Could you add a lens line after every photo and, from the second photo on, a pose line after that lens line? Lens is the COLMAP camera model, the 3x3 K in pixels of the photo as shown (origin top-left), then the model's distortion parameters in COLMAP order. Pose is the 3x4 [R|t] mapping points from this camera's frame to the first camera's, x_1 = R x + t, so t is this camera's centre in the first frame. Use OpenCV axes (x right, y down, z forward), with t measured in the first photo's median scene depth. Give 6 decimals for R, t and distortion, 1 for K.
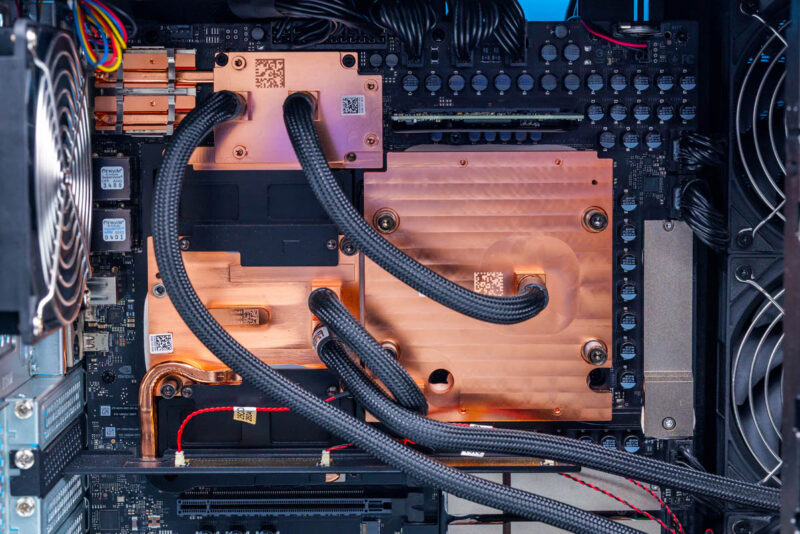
lens RADIAL K [[1795.9, 0, 400.0], [0, 1795.9, 267.0], [0, 0, 1]] dist [0.005152, -0.227378]
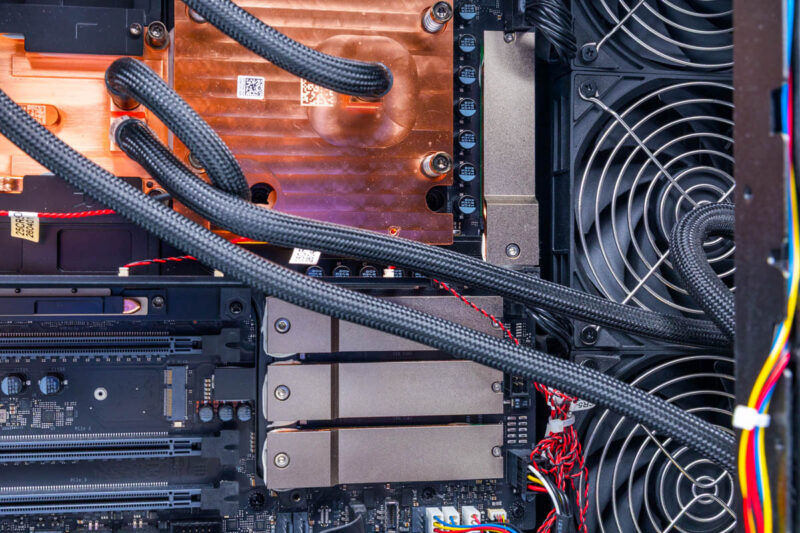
lens RADIAL K [[1086.2, 0, 385.3], [0, 1086.2, 248.5], [0, 0, 1]] dist [-0.002673, -0.004141]
pose [[0.984501, 0.012477, 0.174933, -0.009947], [0.007718, 0.993417, -0.114291, 0.148567], [-0.175208, 0.113869, 0.977924, 0.475164]]
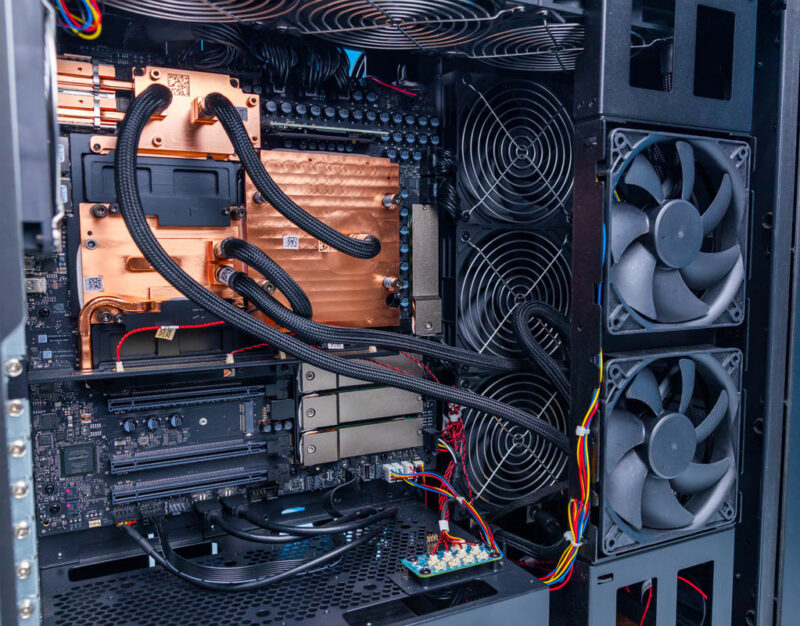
lens RADIAL K [[758.9, 0, 460.2], [0, 758.9, 318.4], [0, 0, 1]] dist [0.003572, -0.002215]
pose [[0.864001, -0.043368, 0.501619, -0.181410], [0.039739, 0.999049, 0.017926, 0.068759], [-0.501920, 0.004446, 0.864903, 0.371235]]
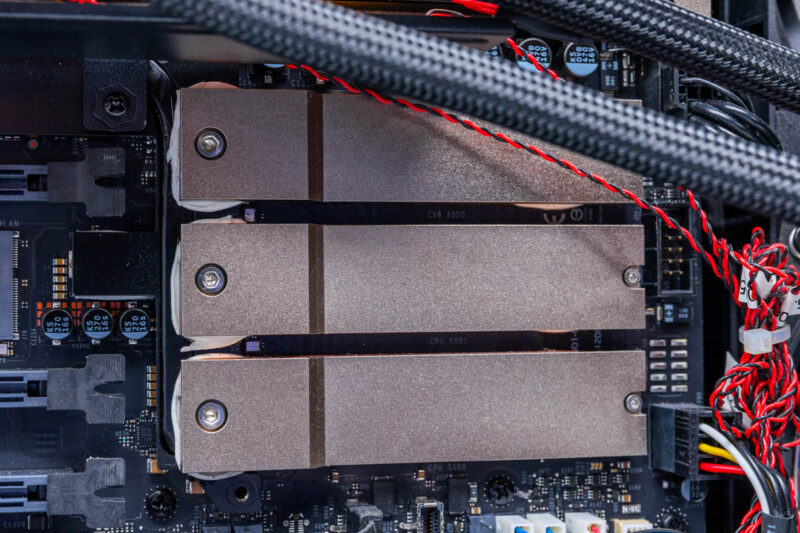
lens RADIAL K [[1611.2, 0, 400.0], [0, 1611.2, 266.5], [0, 0, 1]] dist [-0.004632, -0.031012]
pose [[0.976174, 0.003776, 0.216957, -0.005798], [0.022638, 0.992620, -0.119132, 0.201688], [-0.215806, 0.121205, 0.968884, 0.622072]]
